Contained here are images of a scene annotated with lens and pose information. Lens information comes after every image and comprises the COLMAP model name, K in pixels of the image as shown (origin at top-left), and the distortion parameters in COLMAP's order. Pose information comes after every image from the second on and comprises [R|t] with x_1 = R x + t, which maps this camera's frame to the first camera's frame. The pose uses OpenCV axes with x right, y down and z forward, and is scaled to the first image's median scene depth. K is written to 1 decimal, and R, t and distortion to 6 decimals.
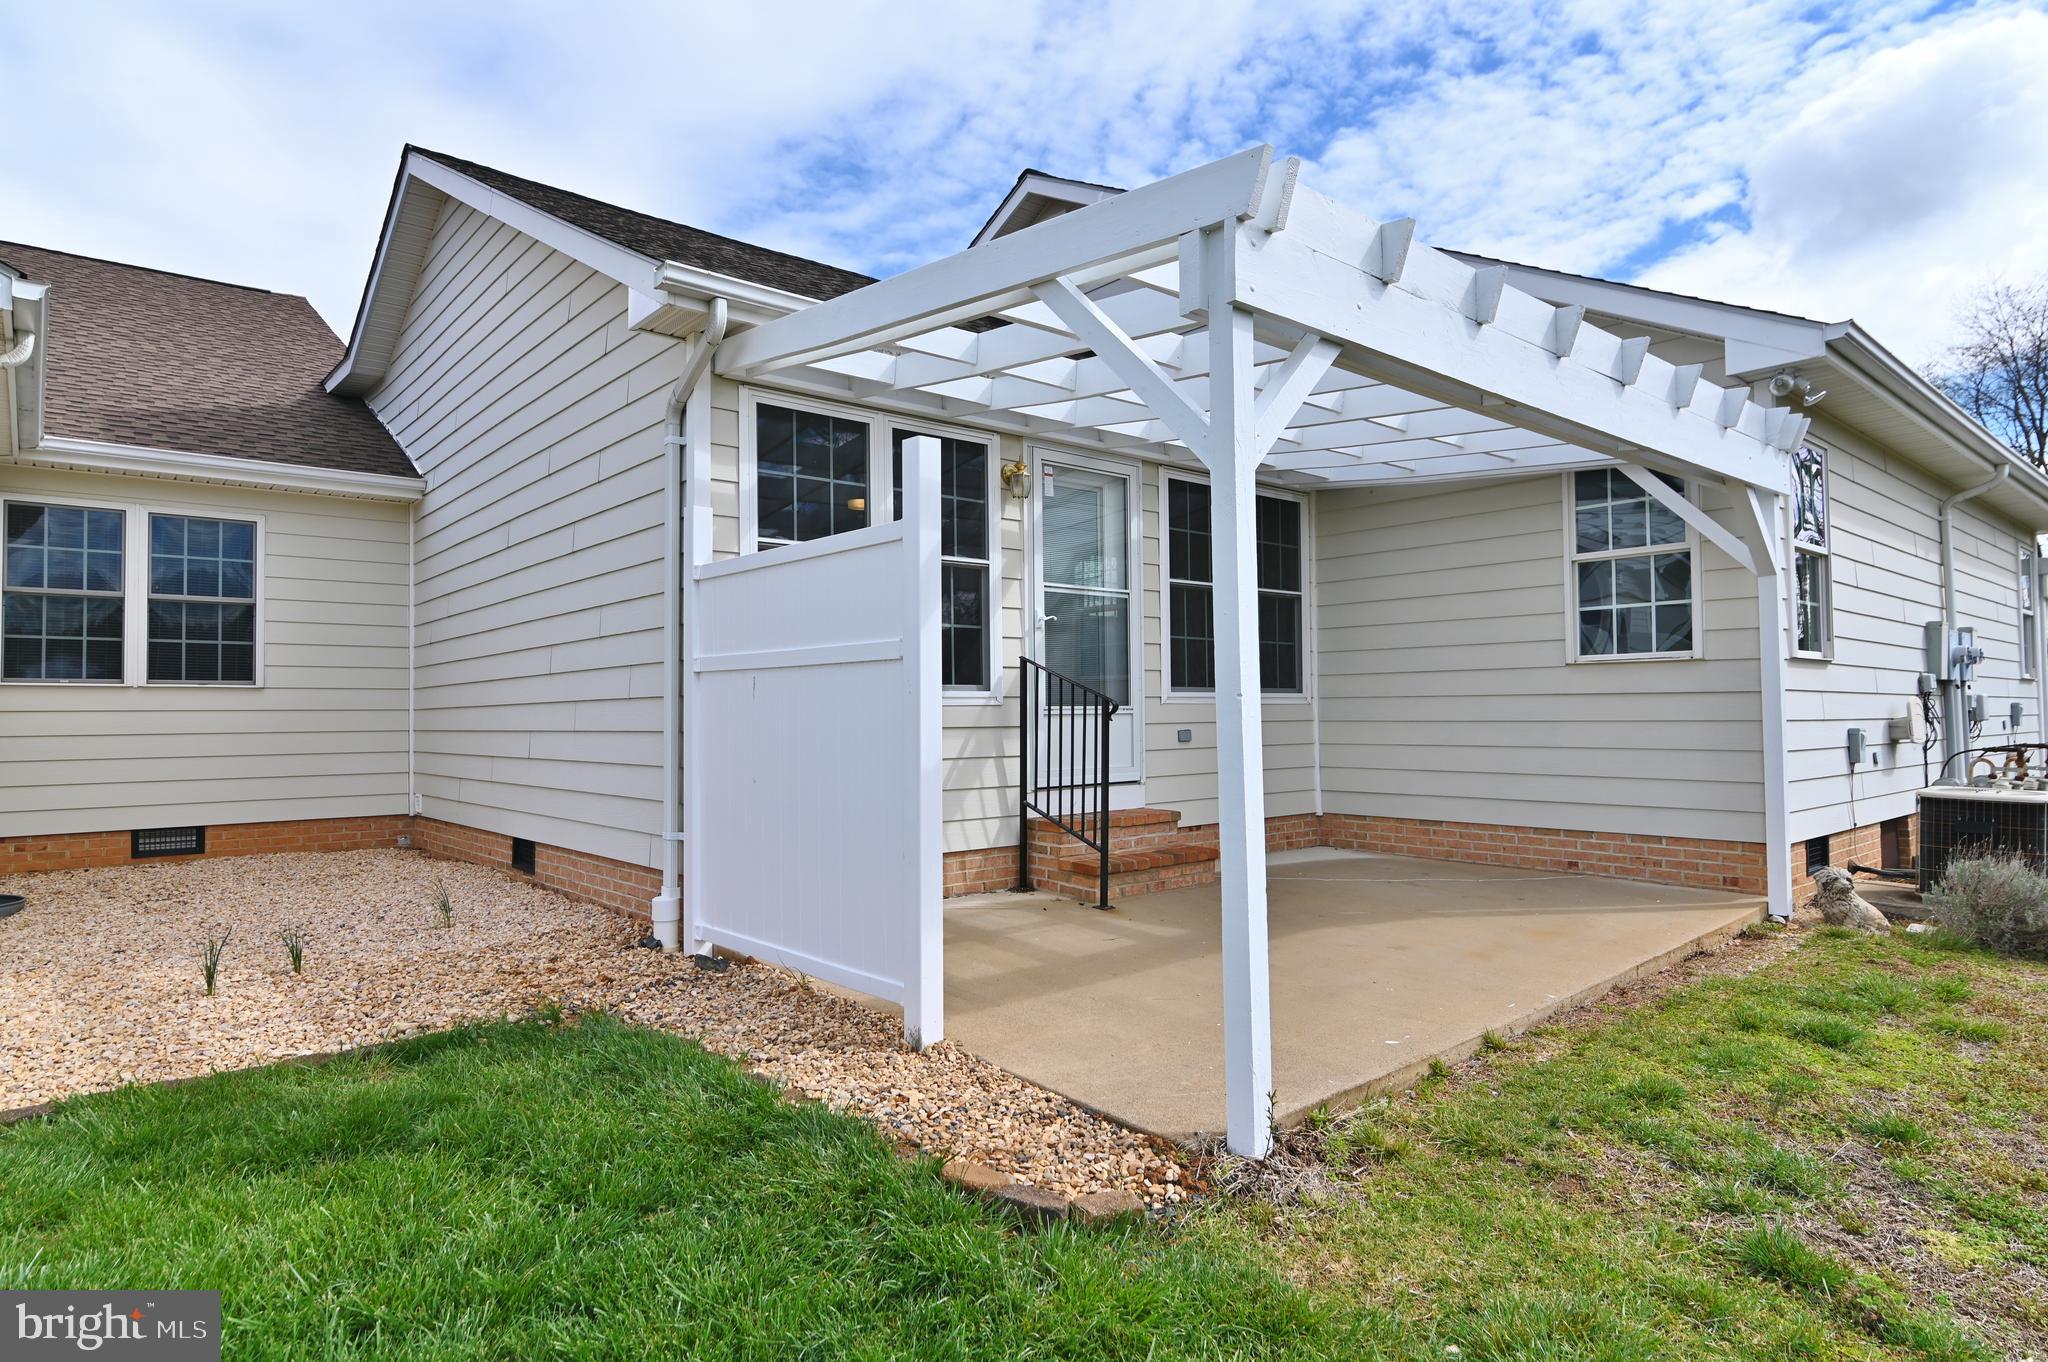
lens RADIAL K [[1167.3, 0, 1026.7], [0, 1167.3, 688.2], [0, 0, 1]] dist [-0.008745, -0.002425]
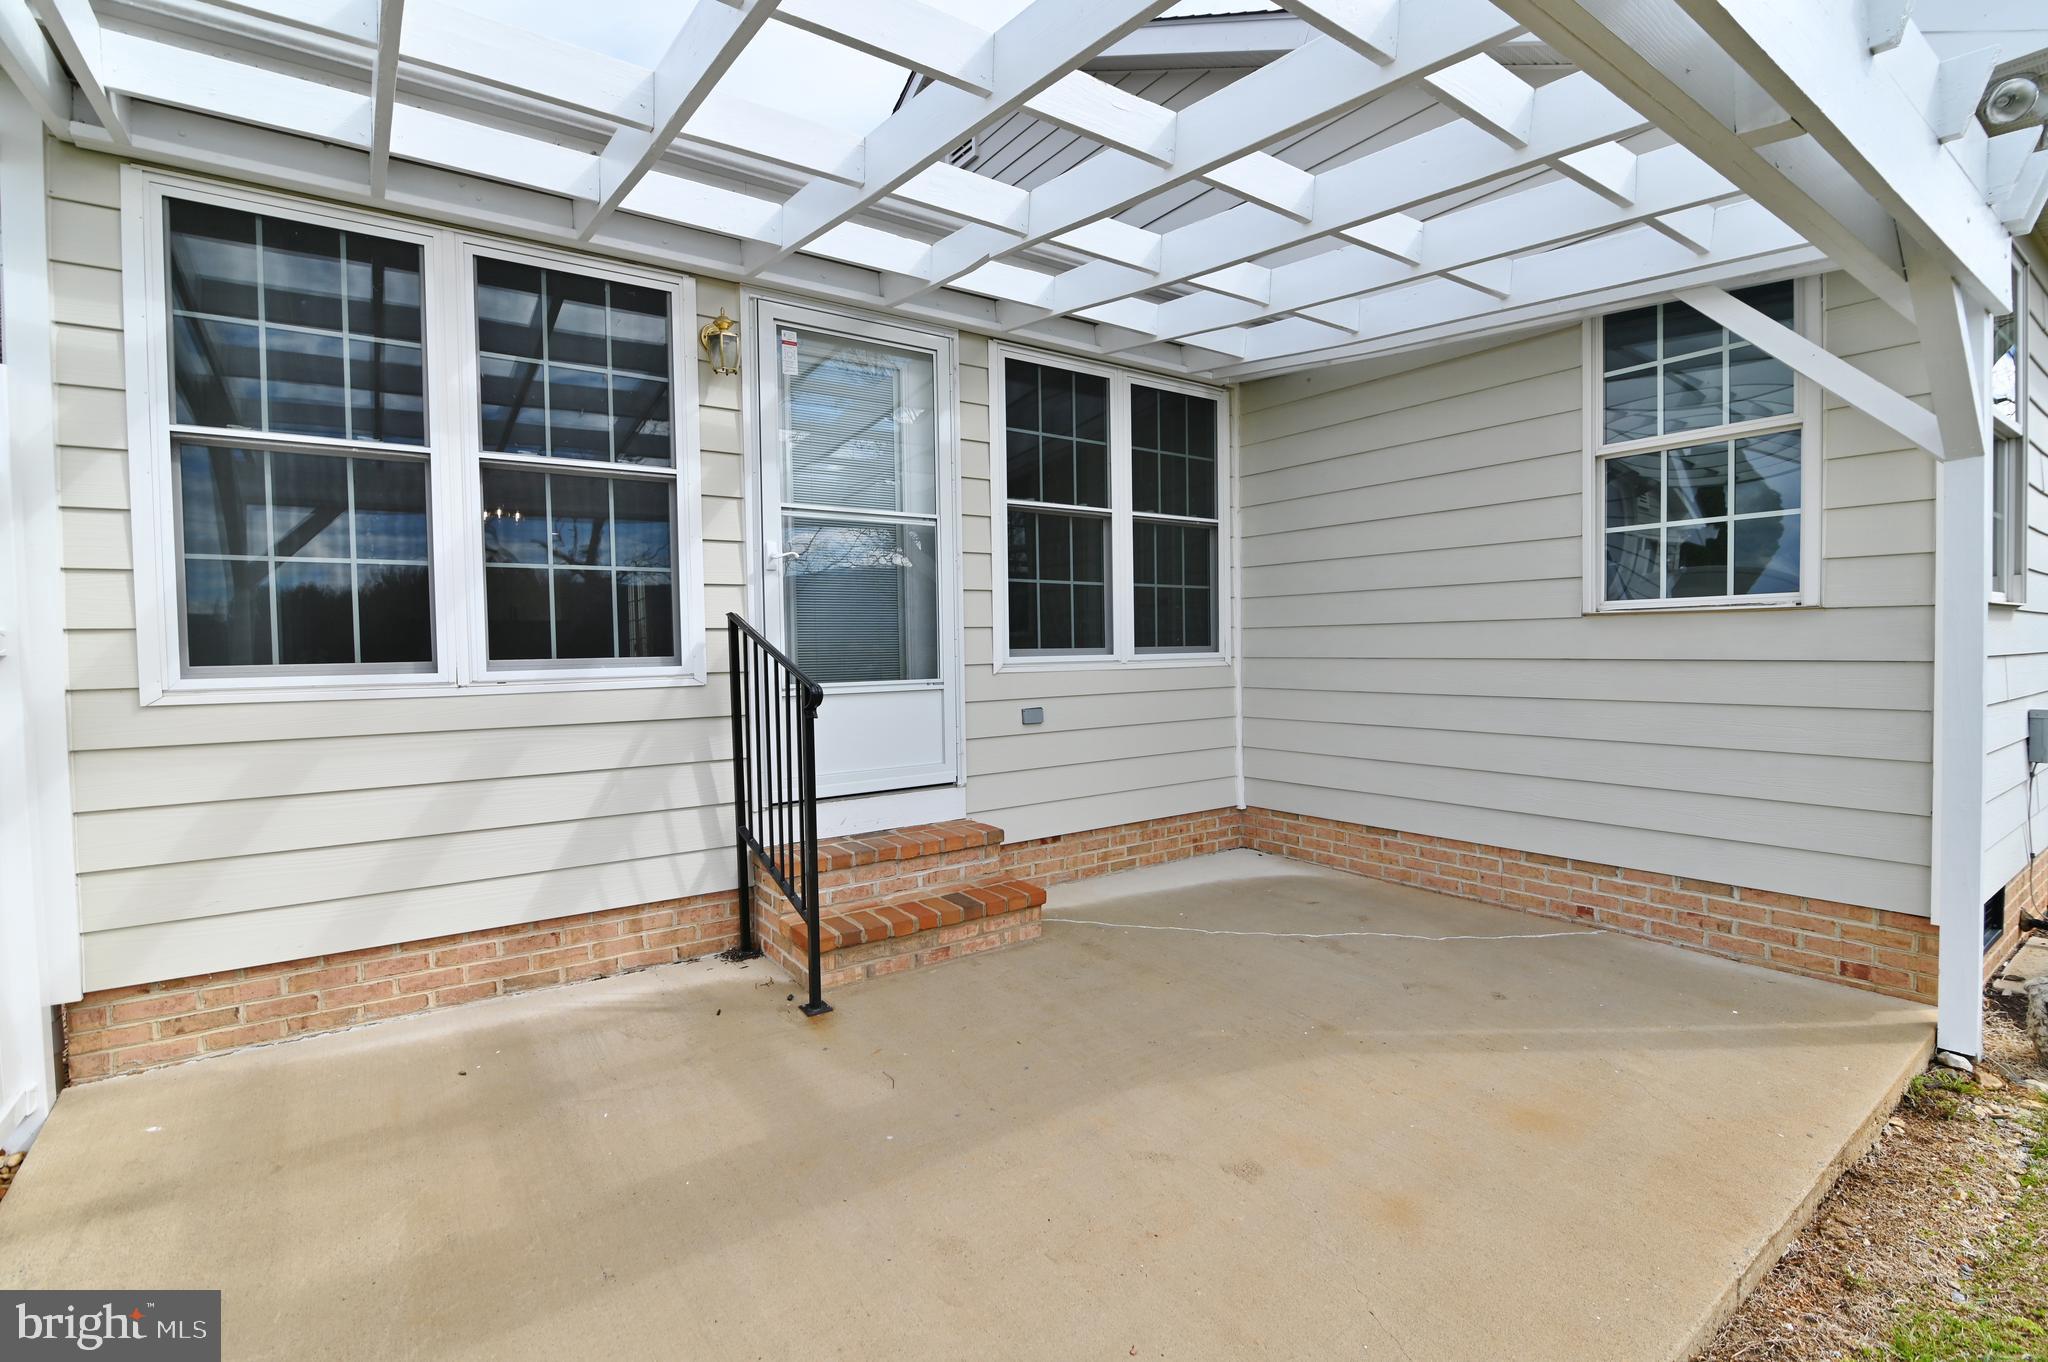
lens RADIAL K [[932.3, 0, 1026.7], [0, 932.3, 680.8], [0, 0, 1]] dist [-0.021634, 0.001788]
pose [[0.995629, -0.003531, -0.093329, 0.197567], [0.009193, 0.998138, 0.060302, -0.017488], [0.092942, -0.060896, 0.993808, 0.446304]]
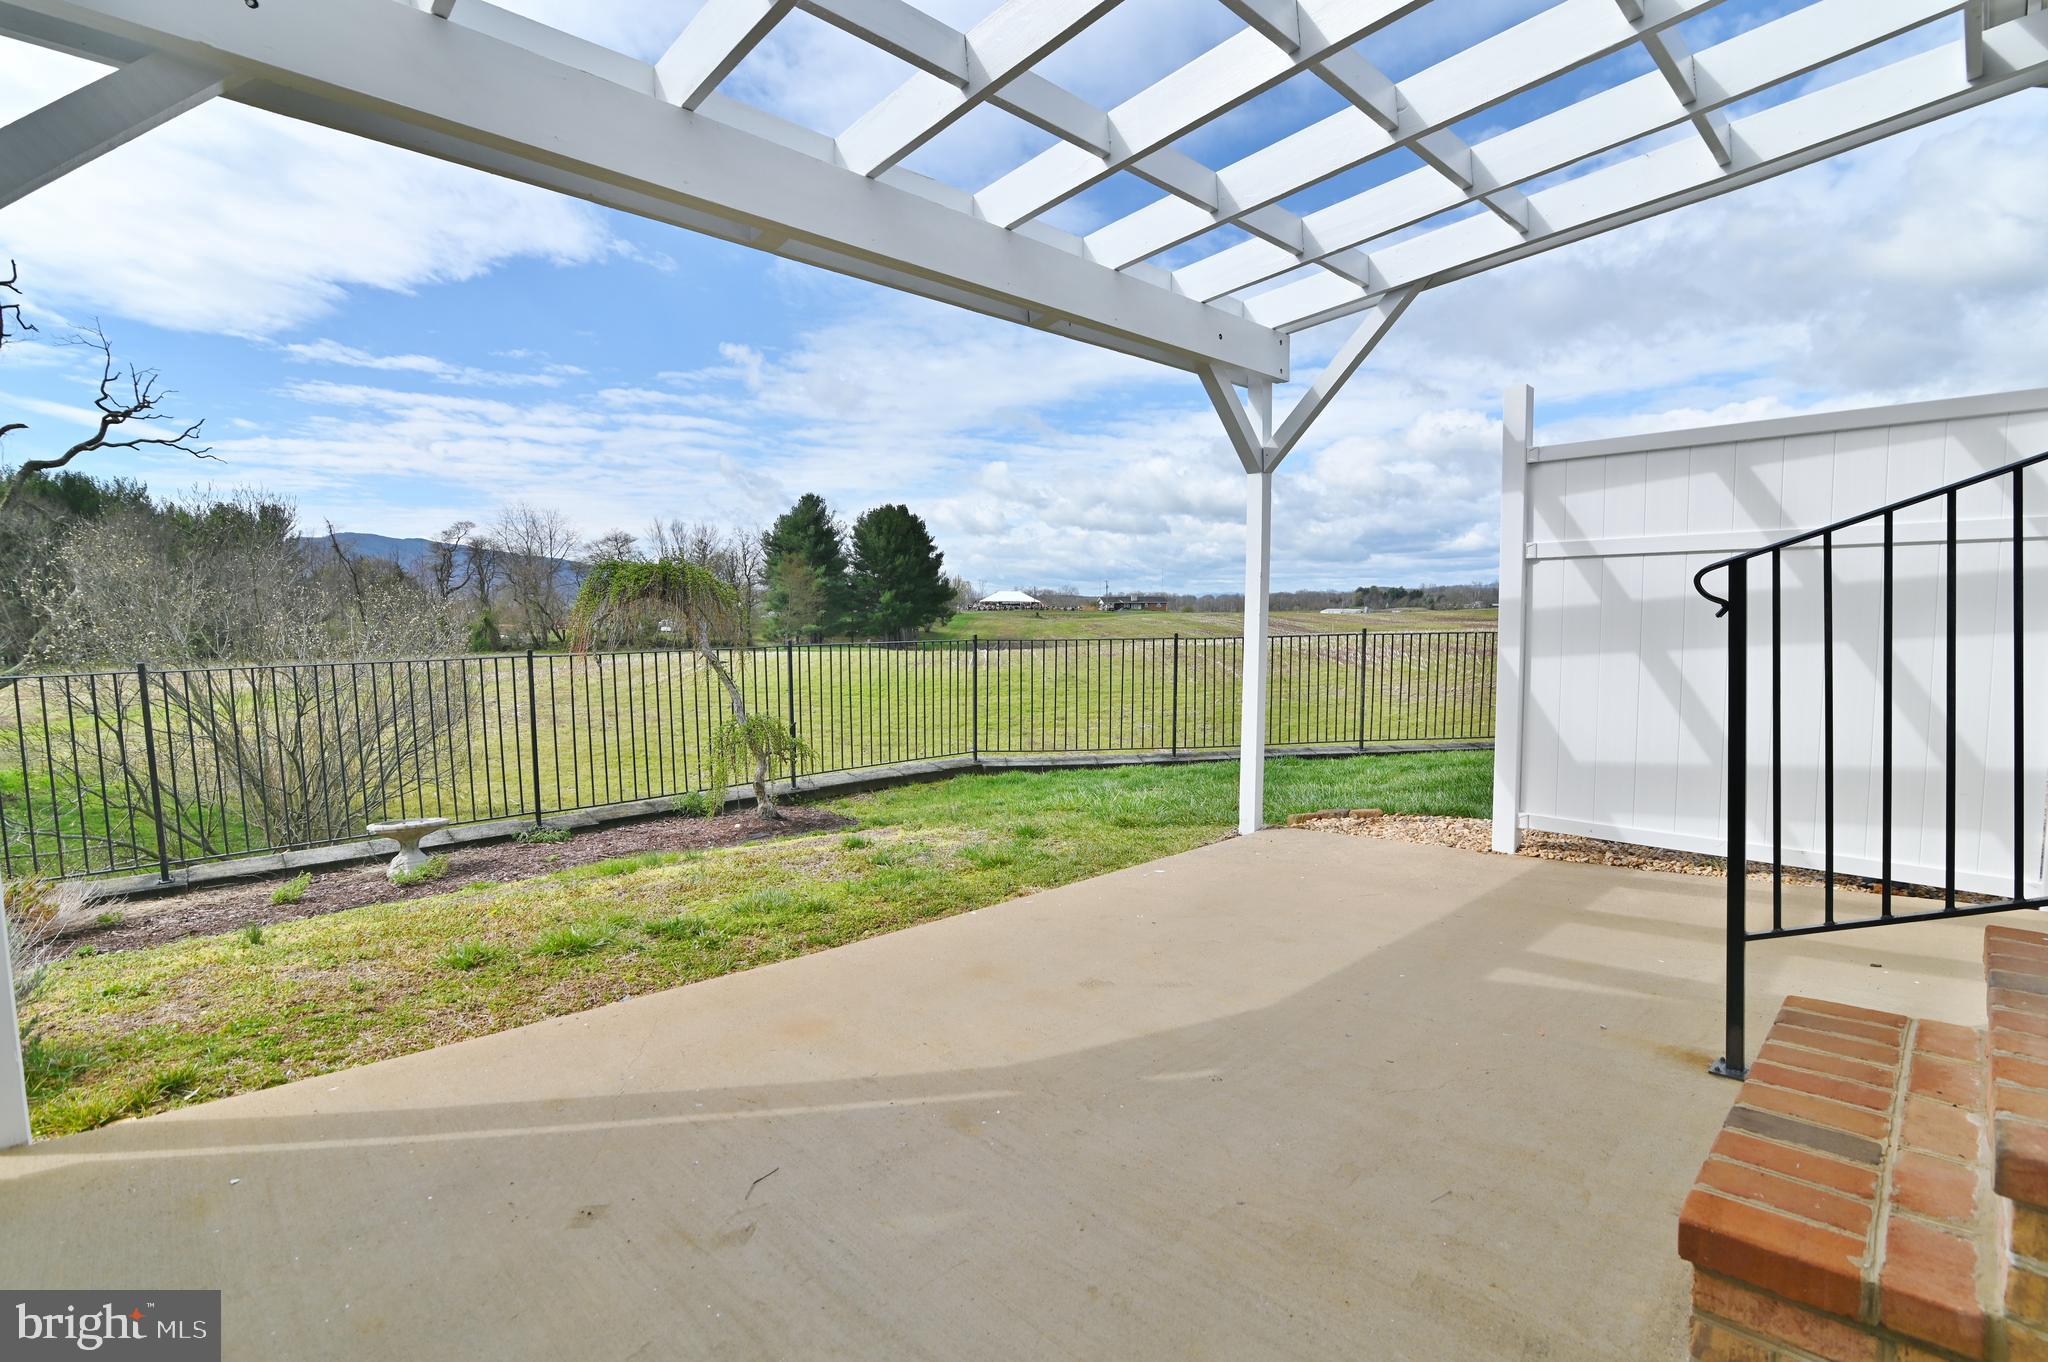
lens RADIAL K [[932.3, 0, 1019.5], [0, 932.3, 692.5], [0, 0, 1]] dist [-0.021634, 0.001788]
pose [[-0.999024, 0.022939, -0.037737, 0.285551], [0.020617, 0.997936, 0.060813, 0.026402], [0.039054, 0.059975, -0.997436, 1.140793]]
